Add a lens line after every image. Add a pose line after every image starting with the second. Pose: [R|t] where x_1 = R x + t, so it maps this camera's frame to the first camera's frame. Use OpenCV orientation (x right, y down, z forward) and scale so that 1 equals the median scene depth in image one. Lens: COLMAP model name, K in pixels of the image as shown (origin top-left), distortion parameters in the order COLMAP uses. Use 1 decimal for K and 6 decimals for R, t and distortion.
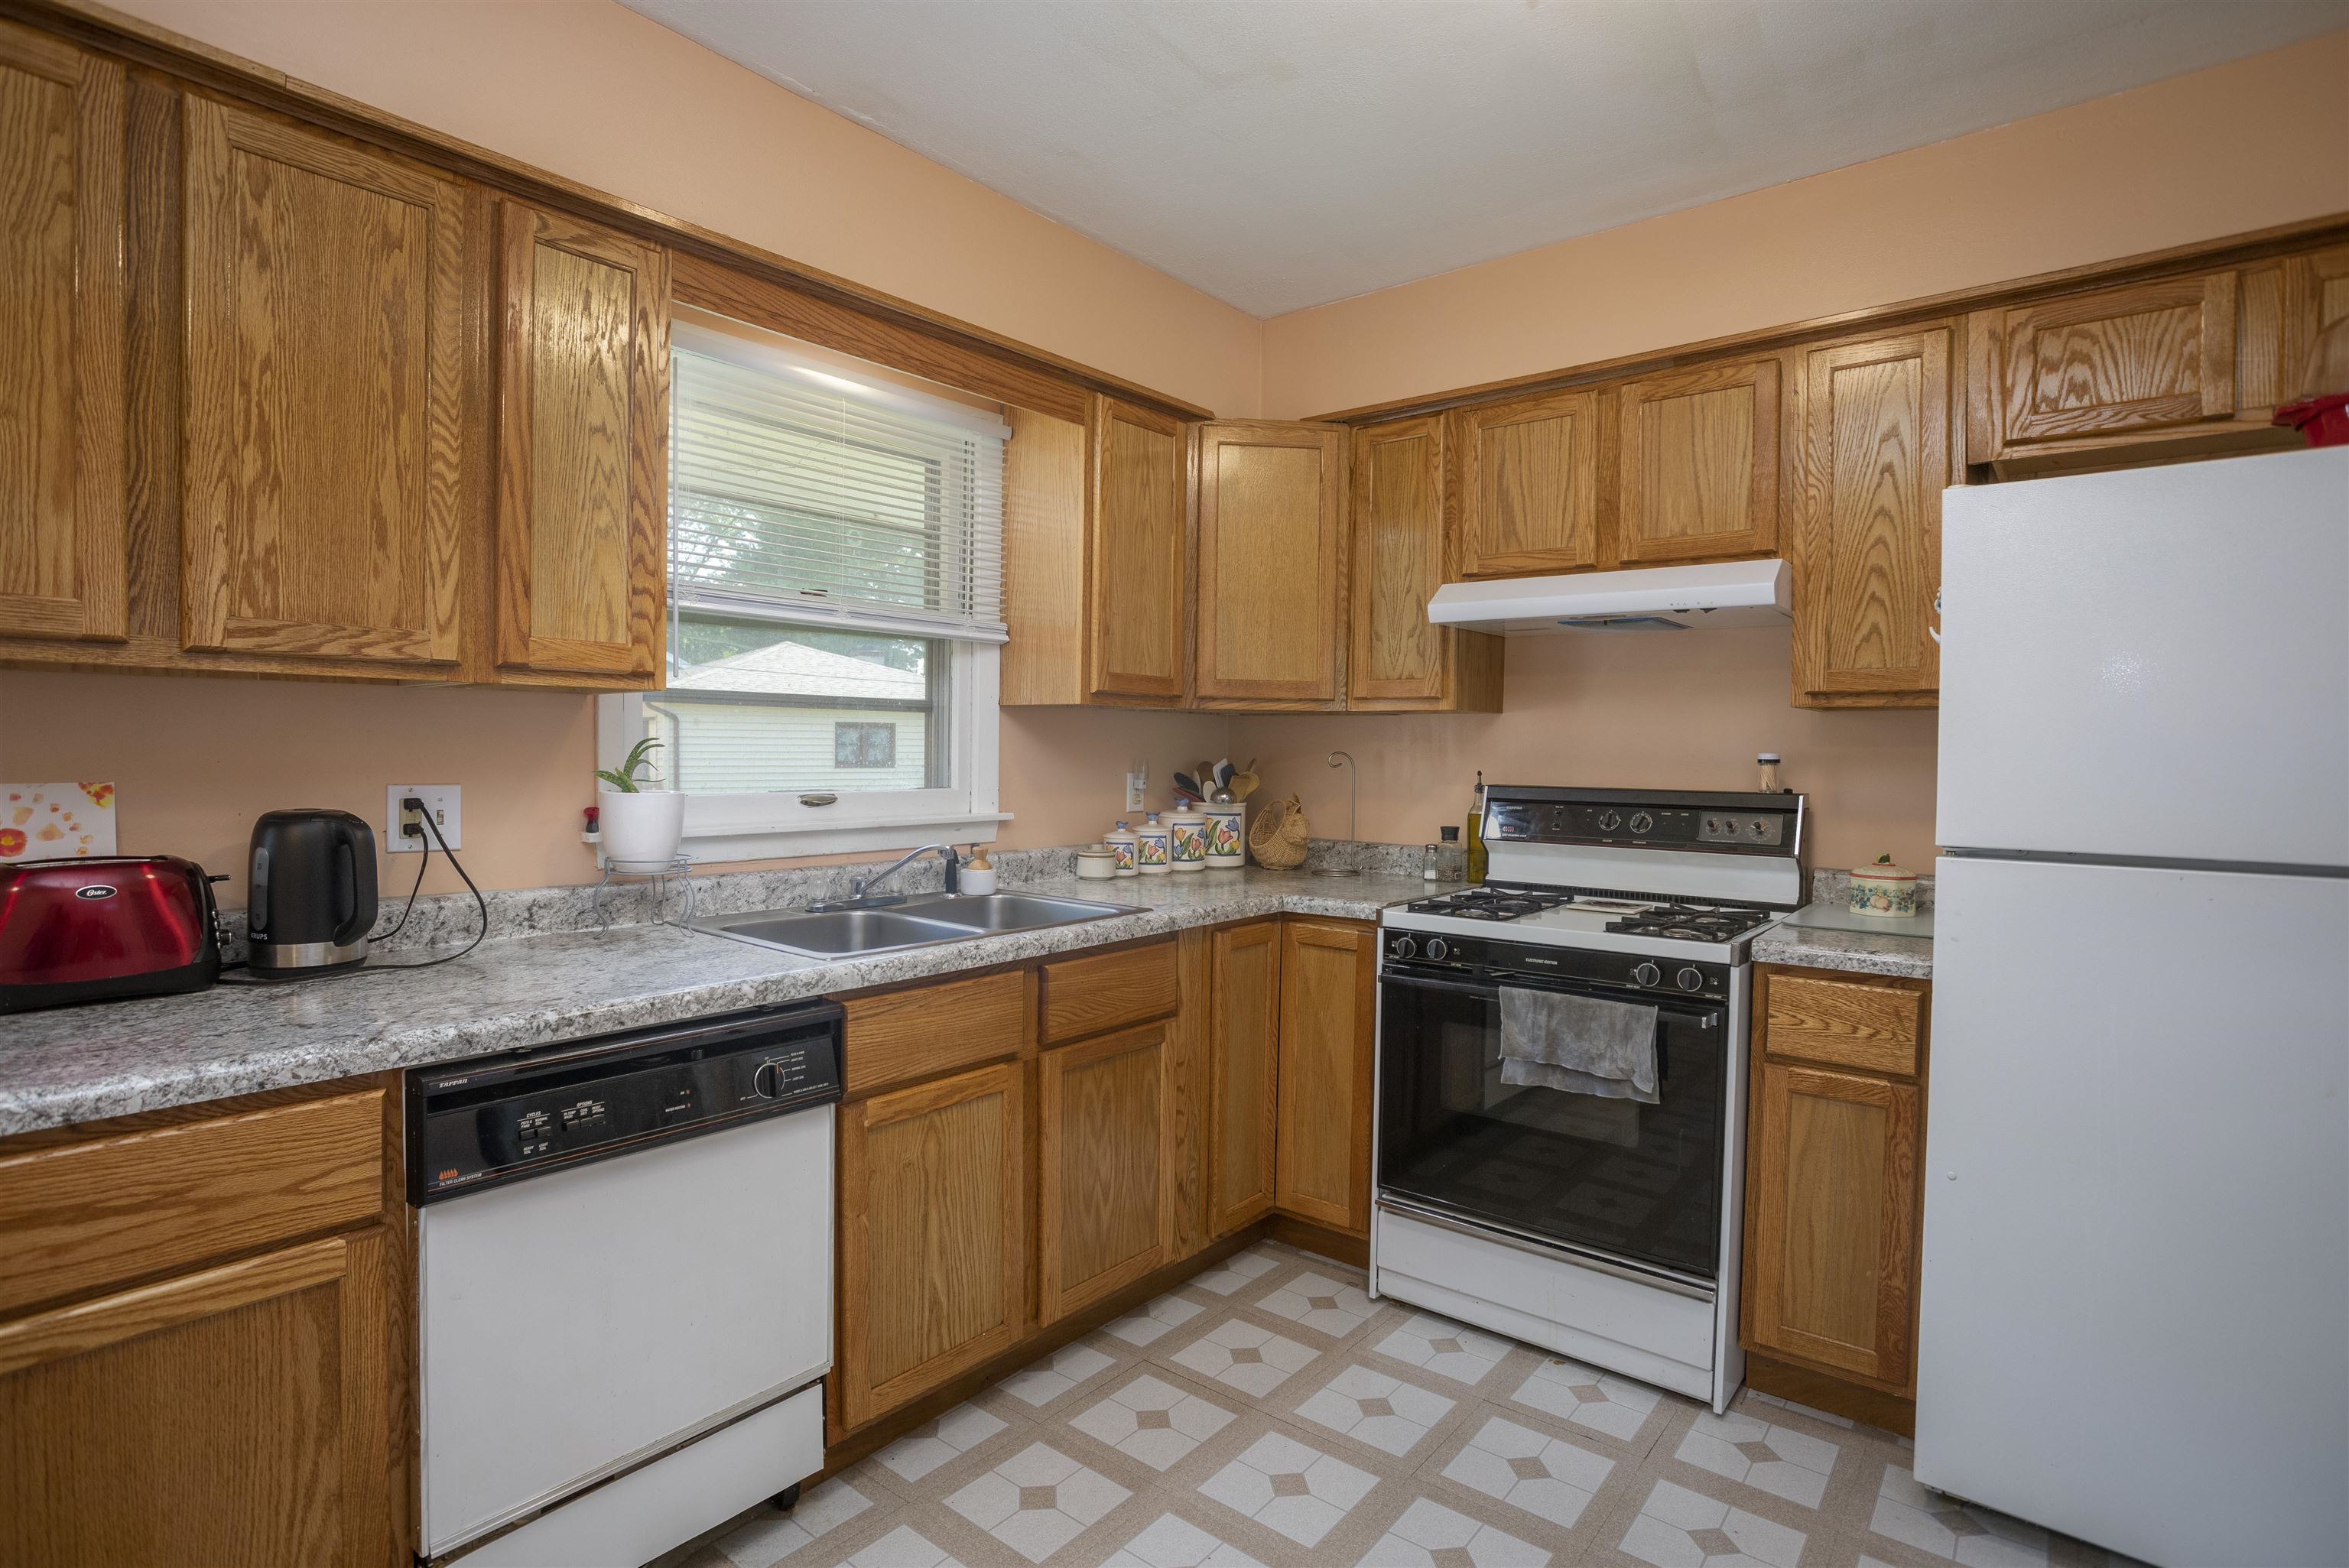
lens RADIAL K [[1157.6, 0, 1151.9], [0, 1157.6, 782.4], [0, 0, 1]] dist [-0.069059, 0.033626]
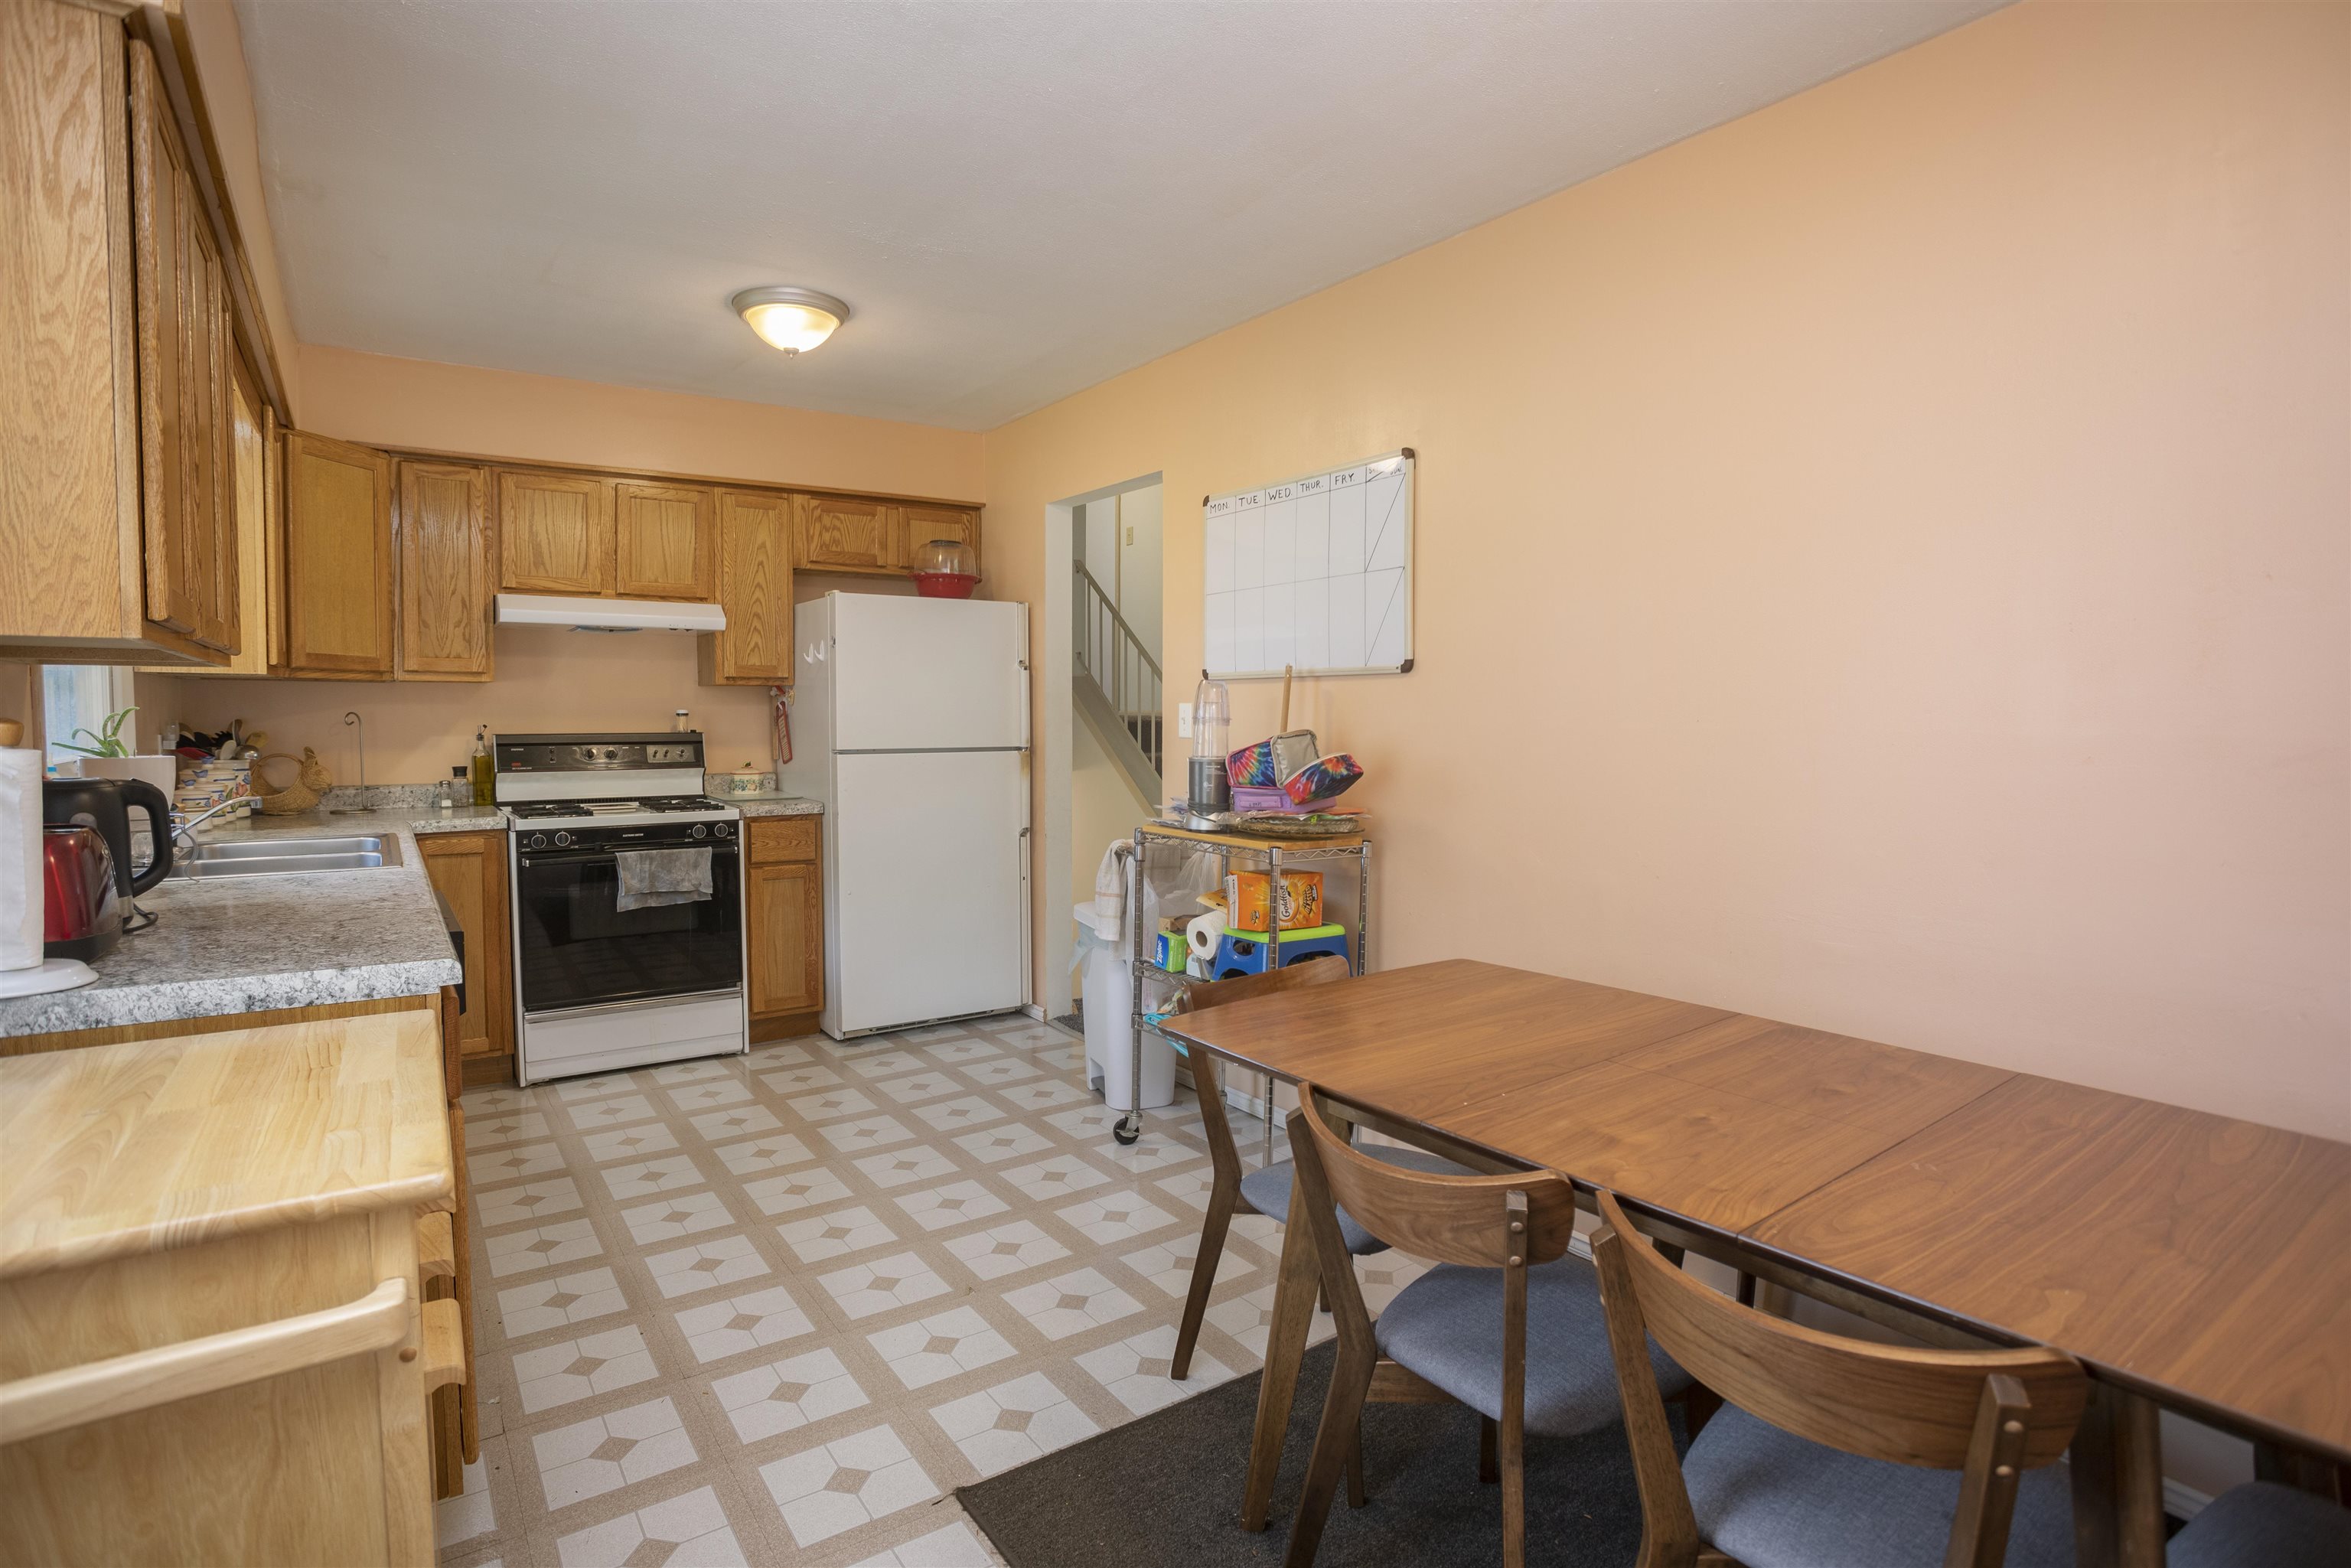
lens RADIAL K [[1158.6, 0, 1152.8], [0, 1158.6, 782.4], [0, 0, 1]] dist [-0.069059, 0.033626]
pose [[0.290690, -0.070471, 0.954219, -1.050680], [0.026749, 0.997493, 0.065518, -0.011305], [-0.956443, 0.006479, 0.291846, -0.223693]]
